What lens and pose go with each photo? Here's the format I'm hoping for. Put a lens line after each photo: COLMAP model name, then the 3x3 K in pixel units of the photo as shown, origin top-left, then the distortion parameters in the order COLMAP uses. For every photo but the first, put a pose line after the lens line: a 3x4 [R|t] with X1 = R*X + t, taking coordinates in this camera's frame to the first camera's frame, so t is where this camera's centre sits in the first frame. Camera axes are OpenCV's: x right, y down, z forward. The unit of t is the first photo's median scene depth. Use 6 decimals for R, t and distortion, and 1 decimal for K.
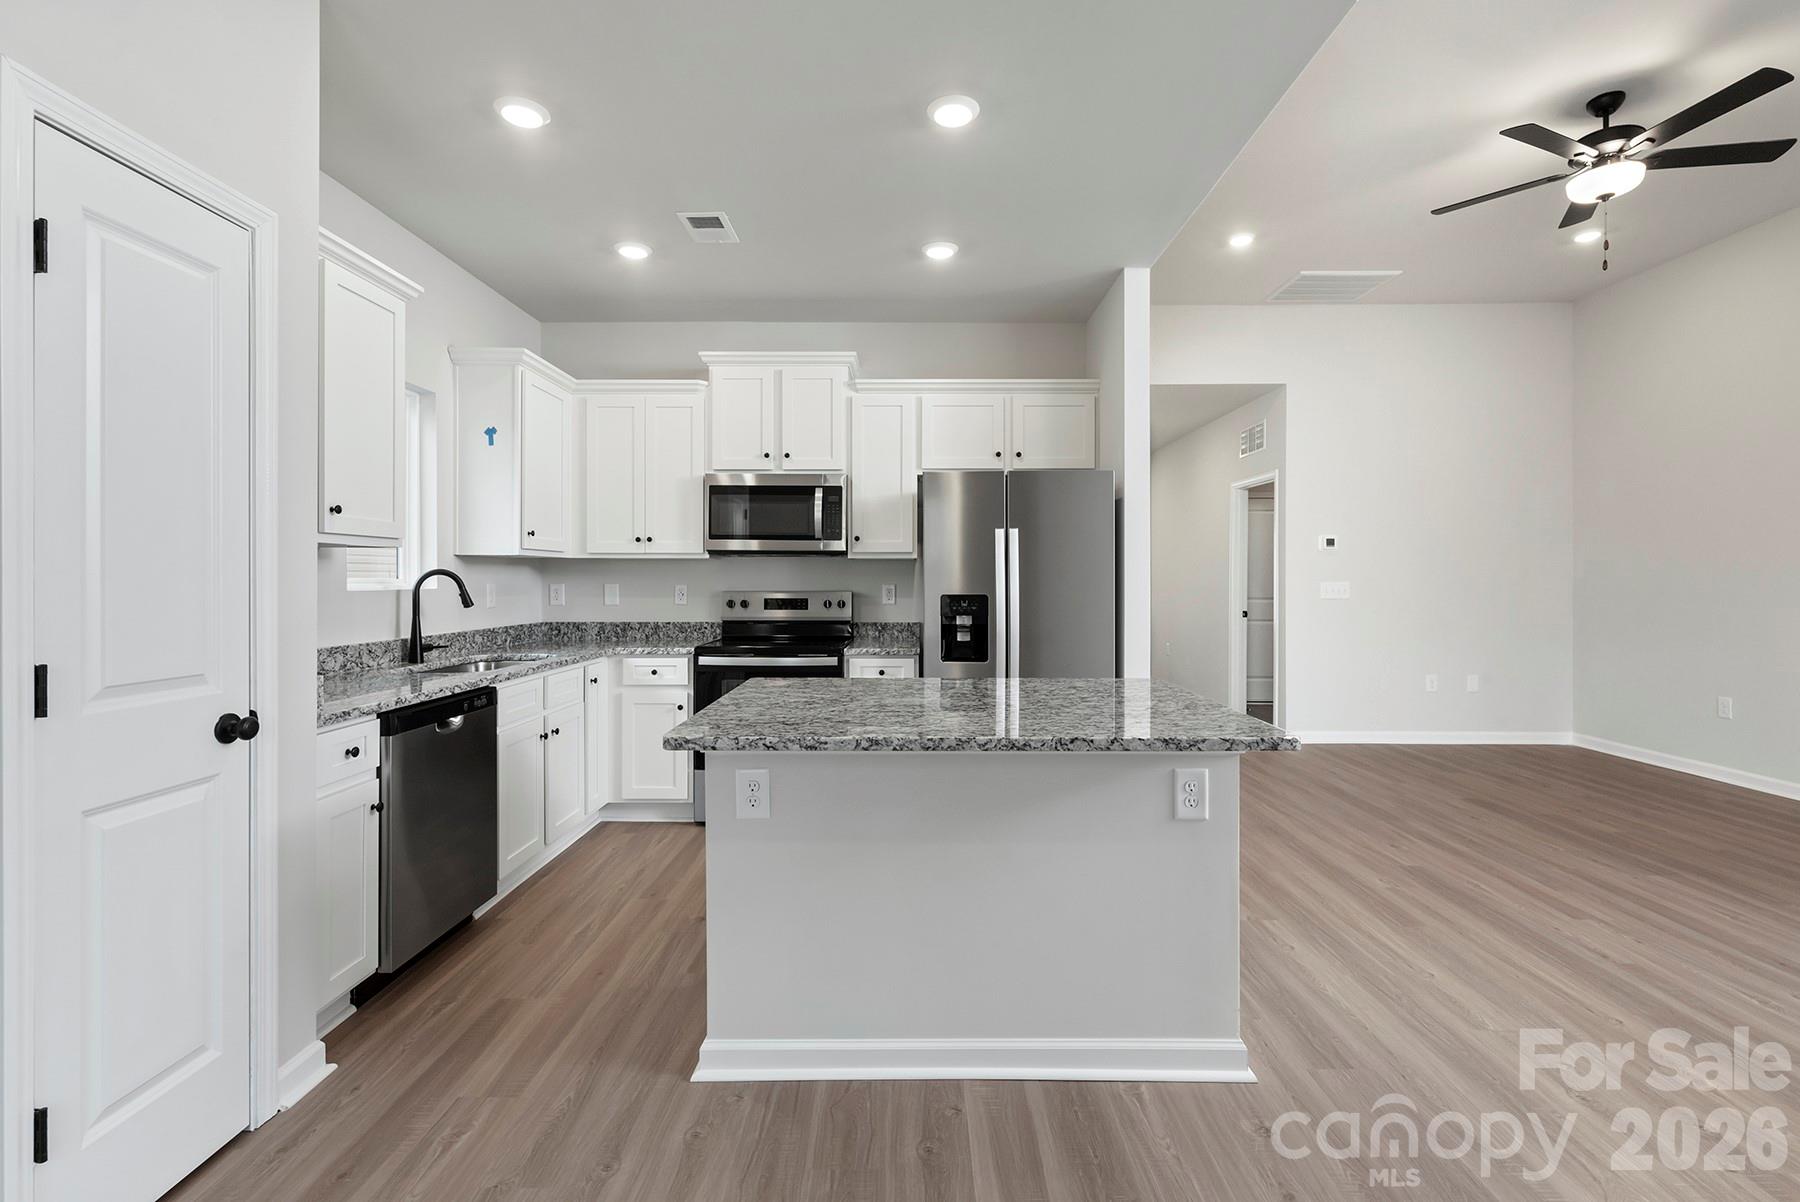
lens RADIAL K [[814.9, 0, 903.2], [0, 814.9, 578.7], [0, 0, 1]] dist [0.002749, 0.000432]
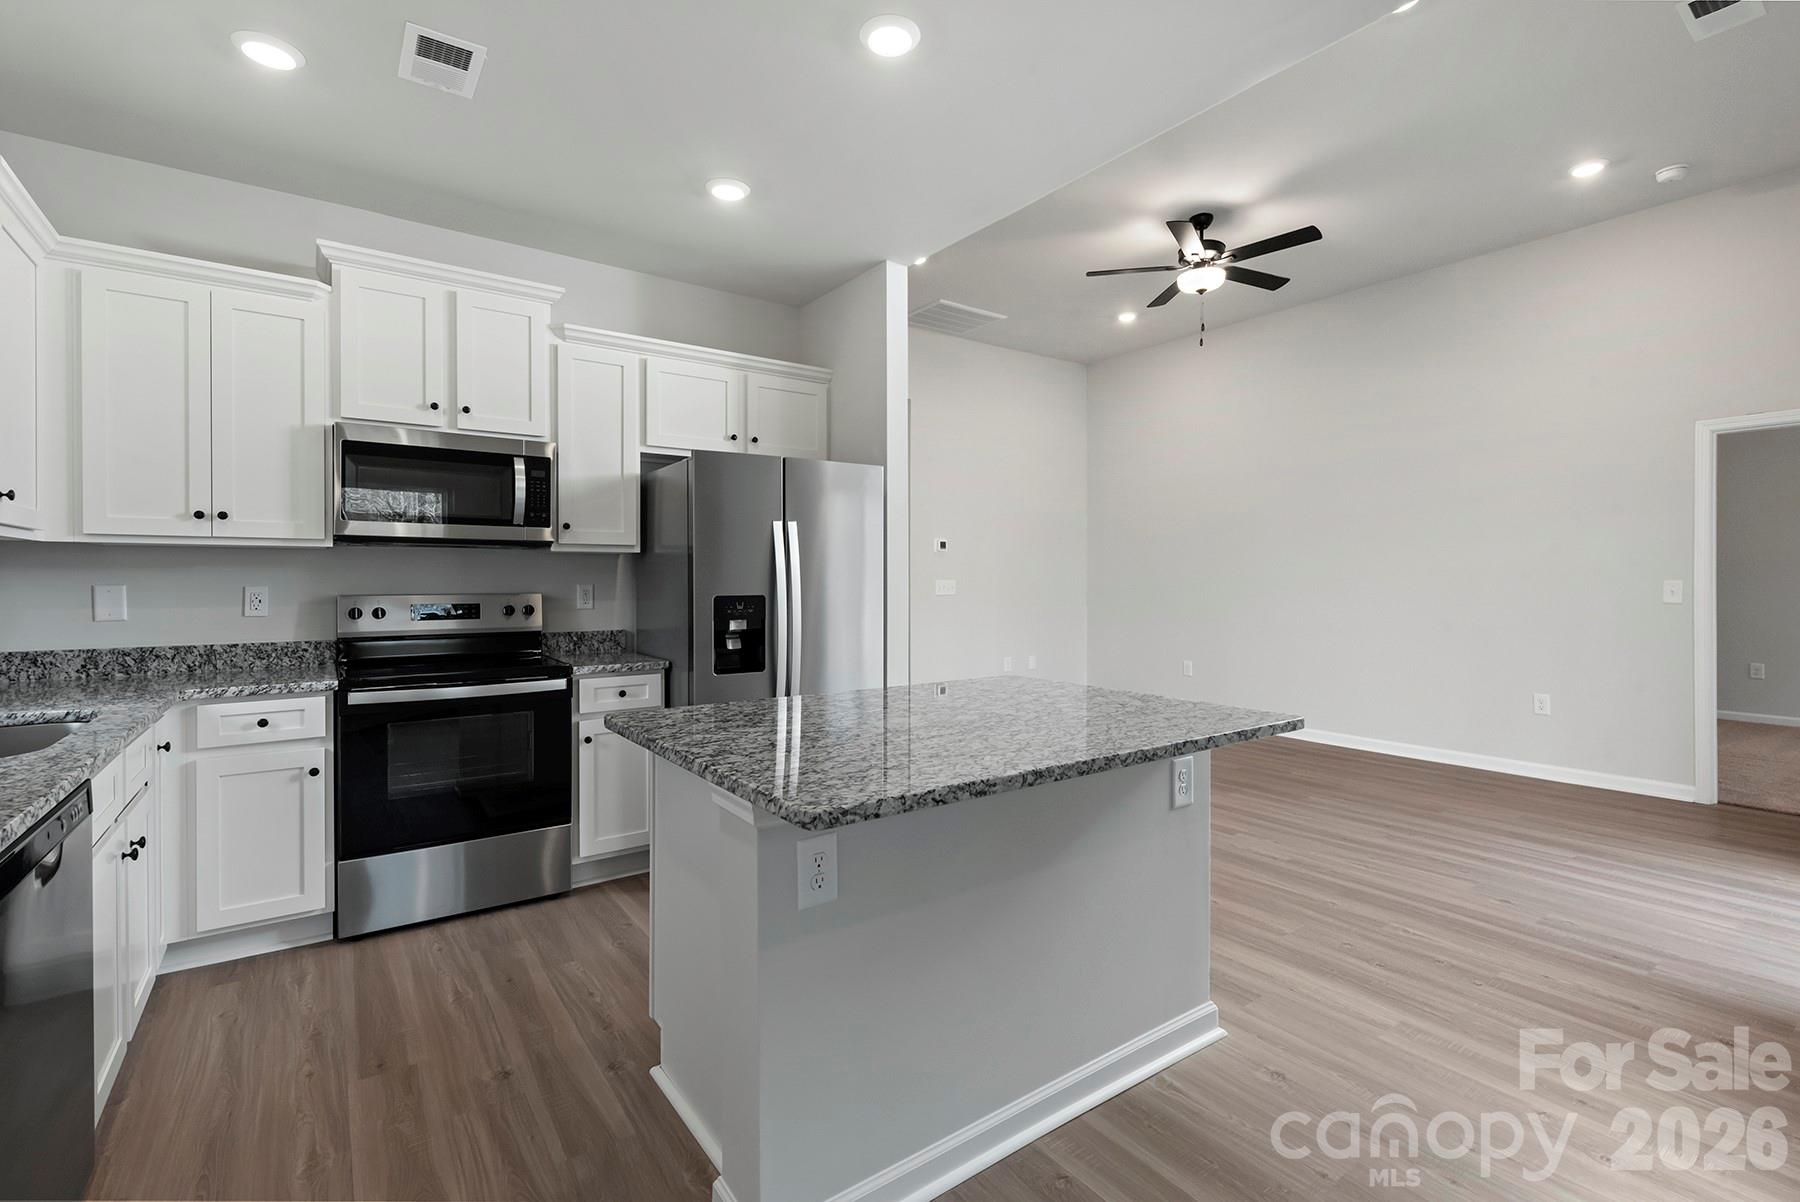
lens RADIAL K [[815.9, 0, 905.0], [0, 815.9, 583.2], [0, 0, 1]] dist [0.000455, -0.000070]
pose [[0.806263, -0.003885, 0.591545, -0.292648], [0.000243, 0.999981, 0.006237, 0.001014], [-0.591557, -0.004885, 0.806248, 0.193650]]
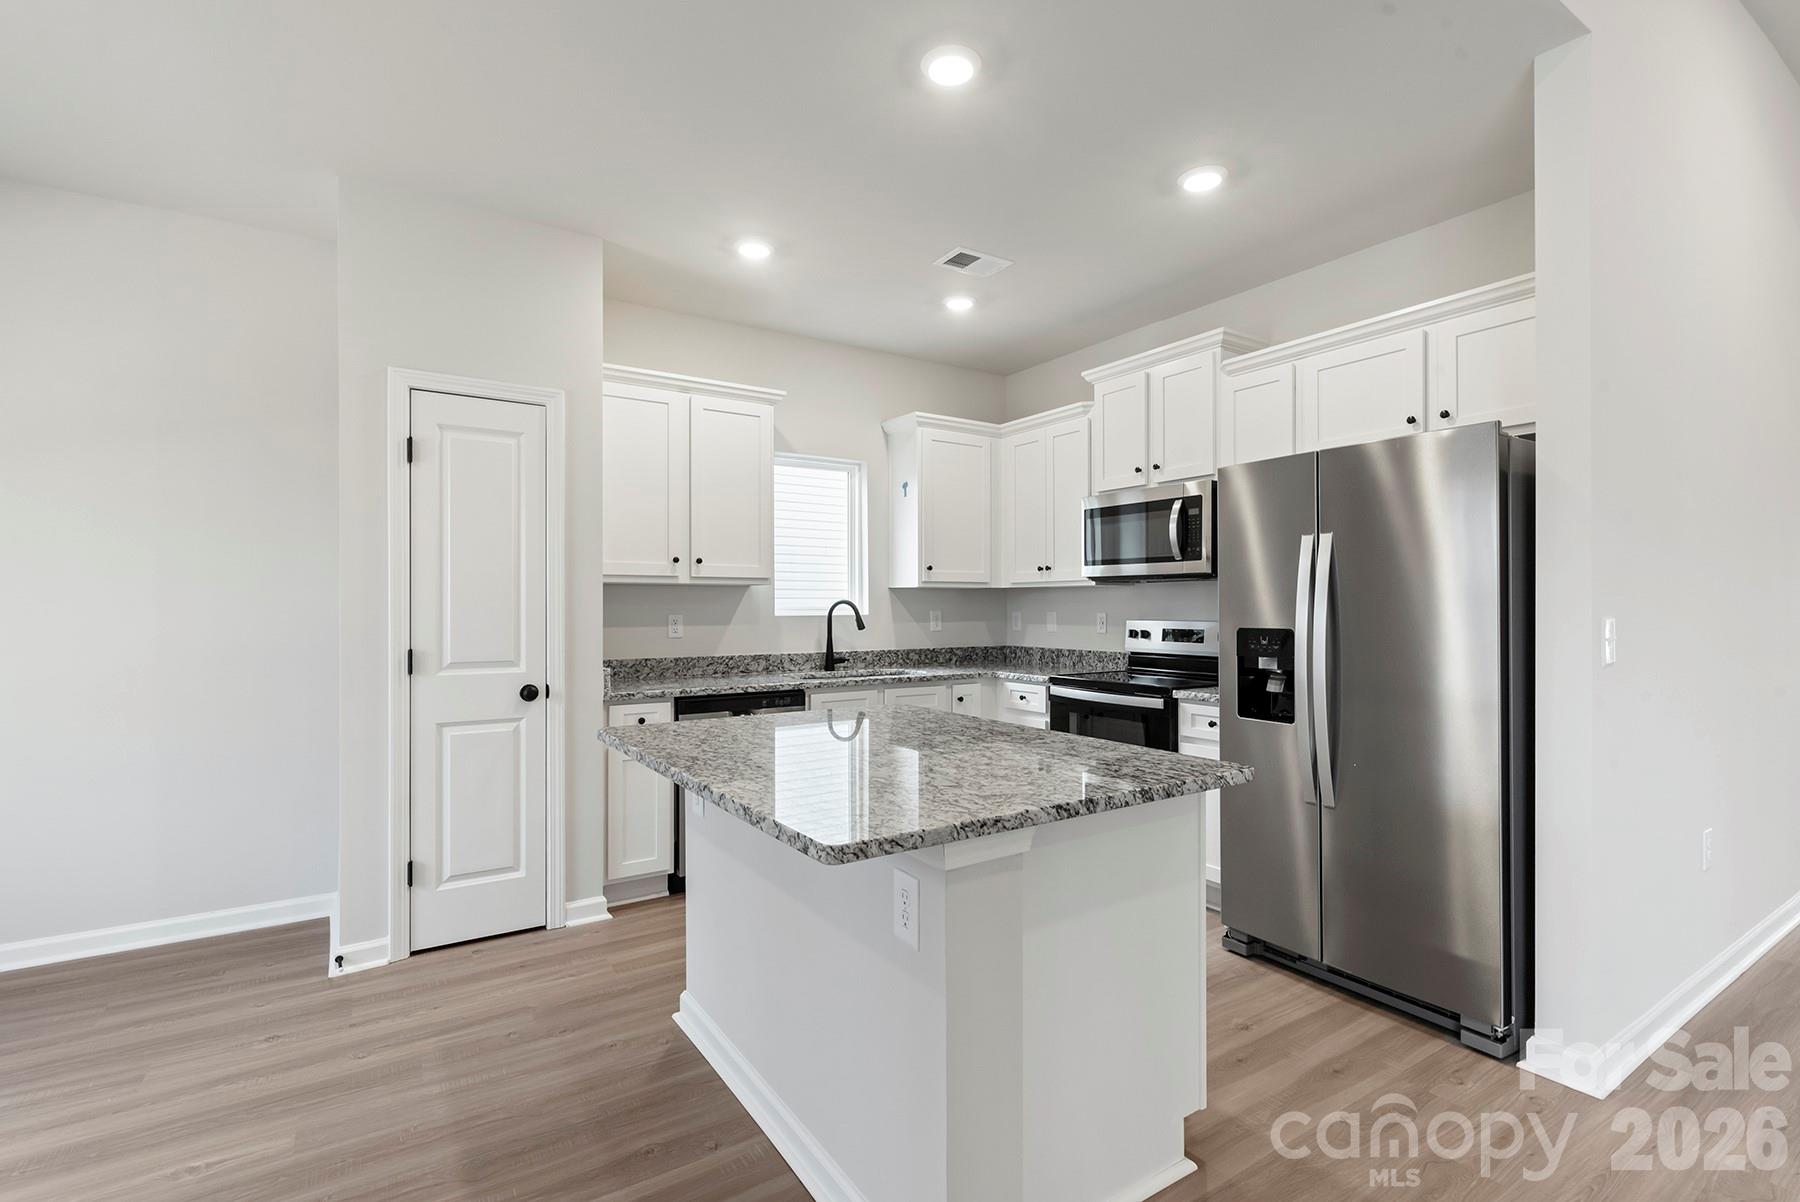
lens RADIAL K [[824.6, 0, 903.5], [0, 824.6, 606.8], [0, 0, 1]] dist [0.001287, 0.000098]
pose [[0.554989, -0.000136, -0.831858, 0.504555], [0.001807, 0.999998, 0.001043, -0.001415], [0.831856, -0.002082, 0.554988, 0.313700]]
